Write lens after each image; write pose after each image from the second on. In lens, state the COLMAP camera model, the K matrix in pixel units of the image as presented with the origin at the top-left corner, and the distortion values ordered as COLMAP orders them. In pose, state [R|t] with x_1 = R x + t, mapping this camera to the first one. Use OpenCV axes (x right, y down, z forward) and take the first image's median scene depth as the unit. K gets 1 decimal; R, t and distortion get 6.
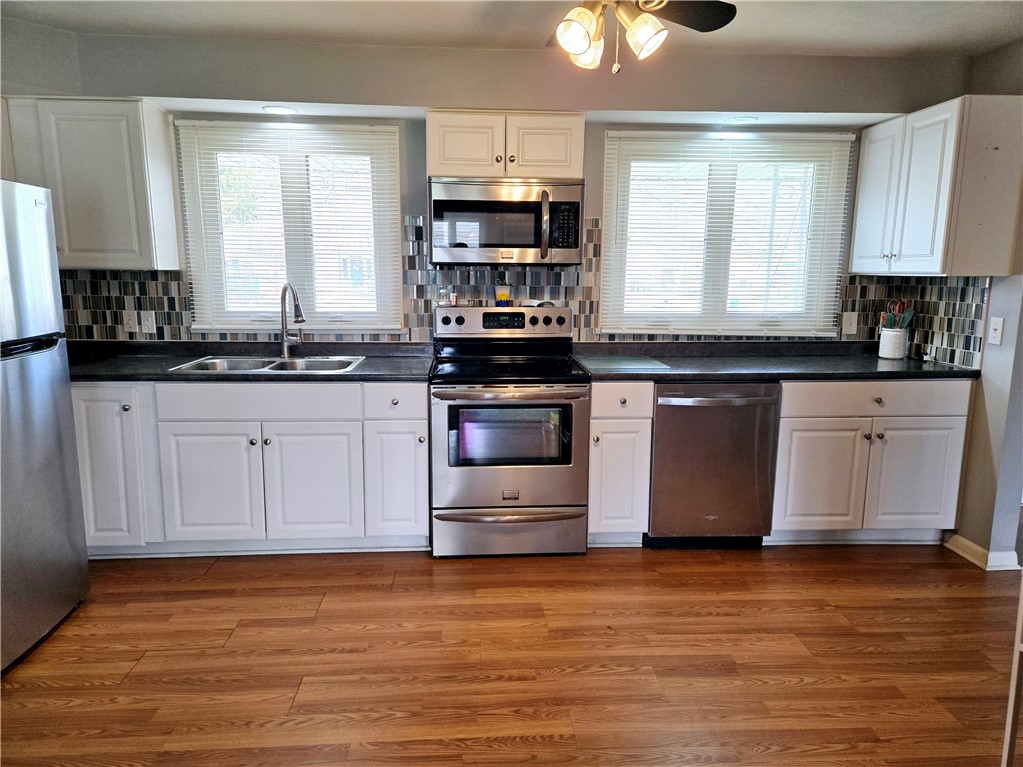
lens RADIAL K [[690.7, 0, 503.3], [0, 690.7, 380.2], [0, 0, 1]] dist [0.075840, -0.069706]
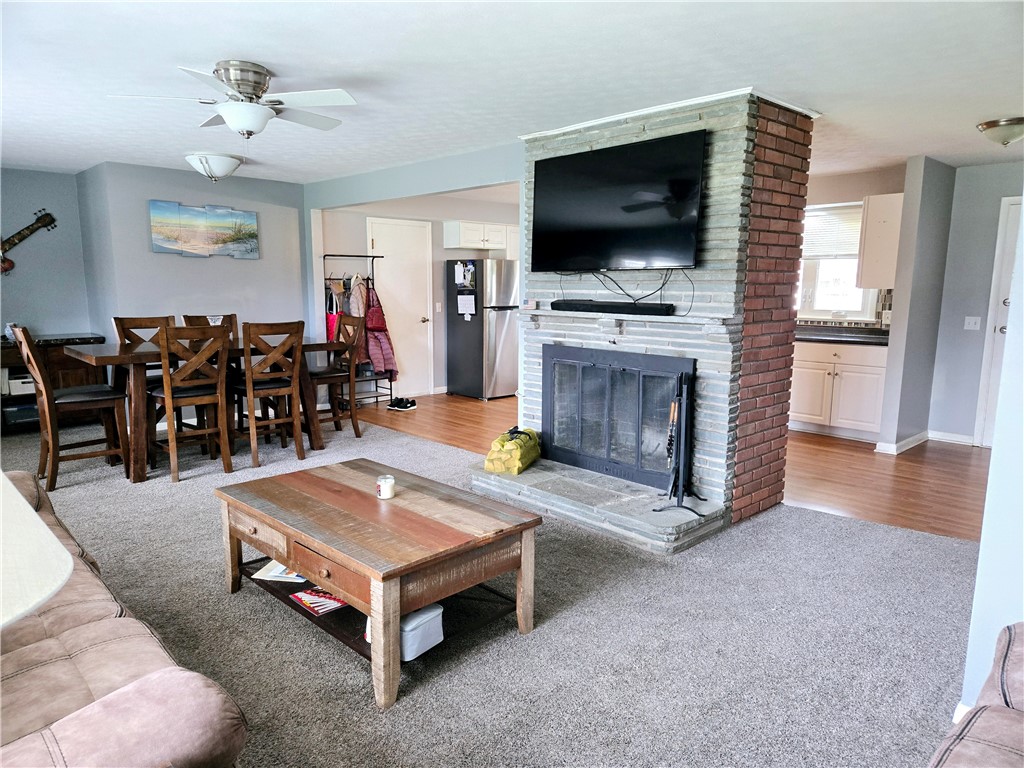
lens RADIAL K [[677.2, 0, 504.5], [0, 677.2, 382.3], [0, 0, 1]] dist [0.077635, -0.063579]
pose [[0.653206, 0.107976, -0.749442, 1.305863], [-0.123756, 0.991695, 0.035014, 0.143274], [0.746999, 0.069877, 0.661143, -0.850332]]
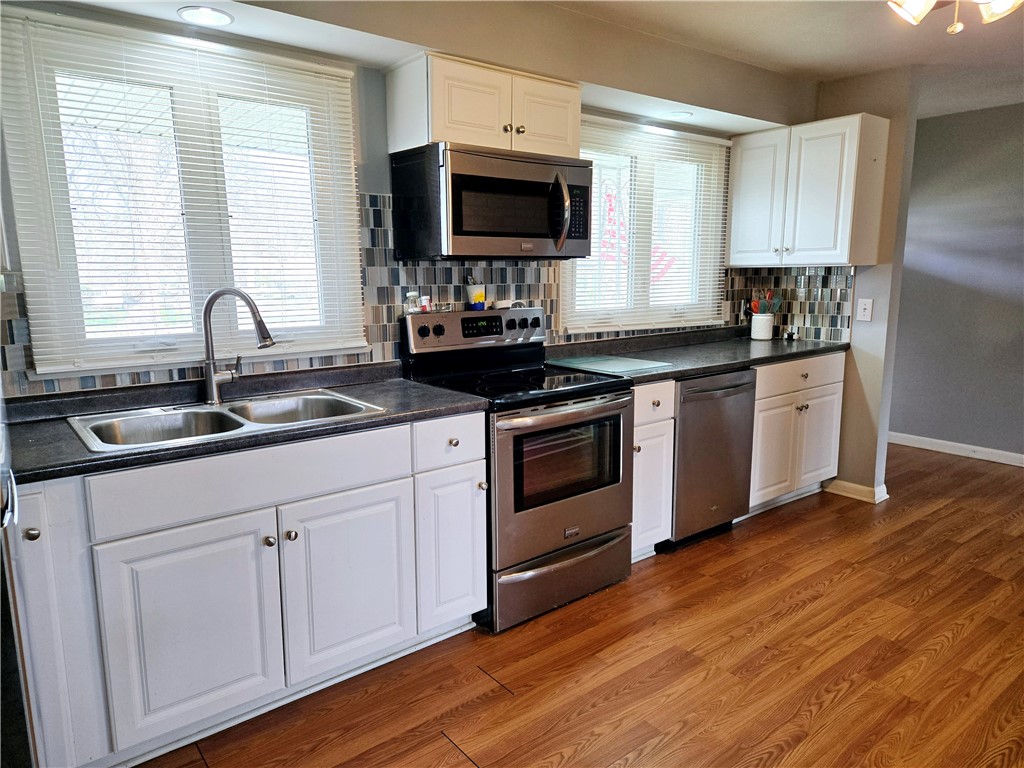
lens RADIAL K [[677.2, 0, 504.5], [0, 677.2, 382.3], [0, 0, 1]] dist [0.077635, -0.063579]
pose [[0.821960, -0.106167, 0.559562, -0.480005], [0.105727, 0.993839, 0.033256, -0.048264], [-0.559645, 0.031826, 0.828121, 0.340349]]
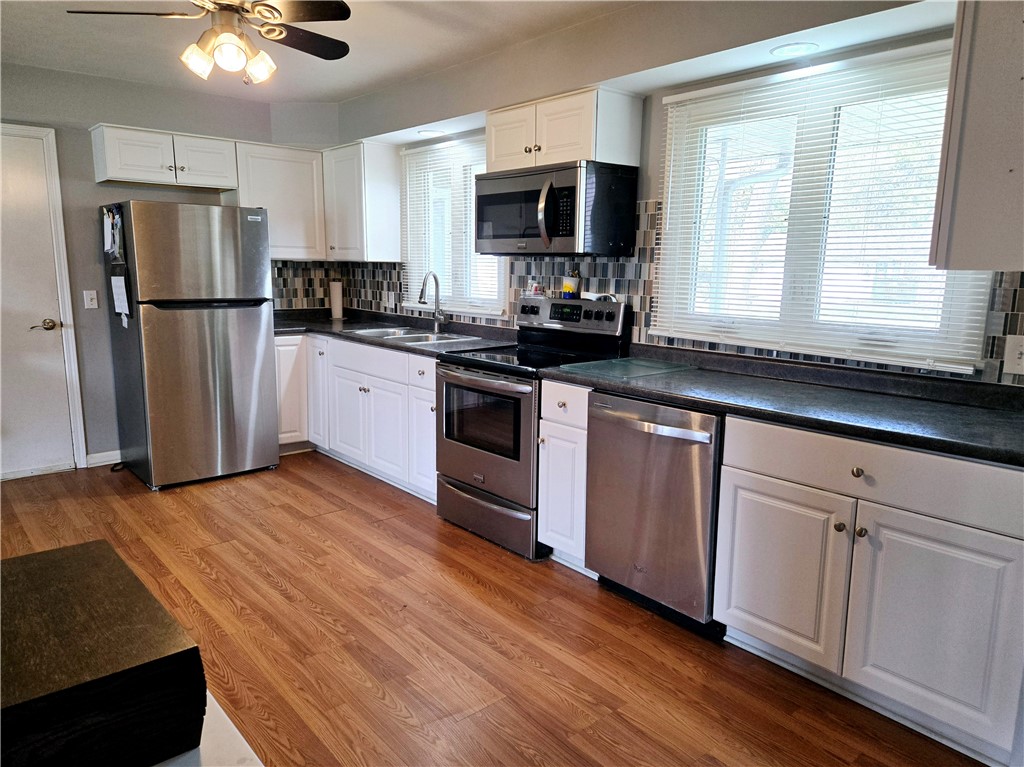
lens RADIAL K [[691.3, 0, 503.8], [0, 691.3, 380.2], [0, 0, 1]] dist [0.075840, -0.069706]
pose [[0.607143, 0.133353, -0.783323, 0.791752], [-0.136275, 0.988686, 0.062689, -0.045739], [0.782819, 0.068686, 0.618446, 0.363518]]
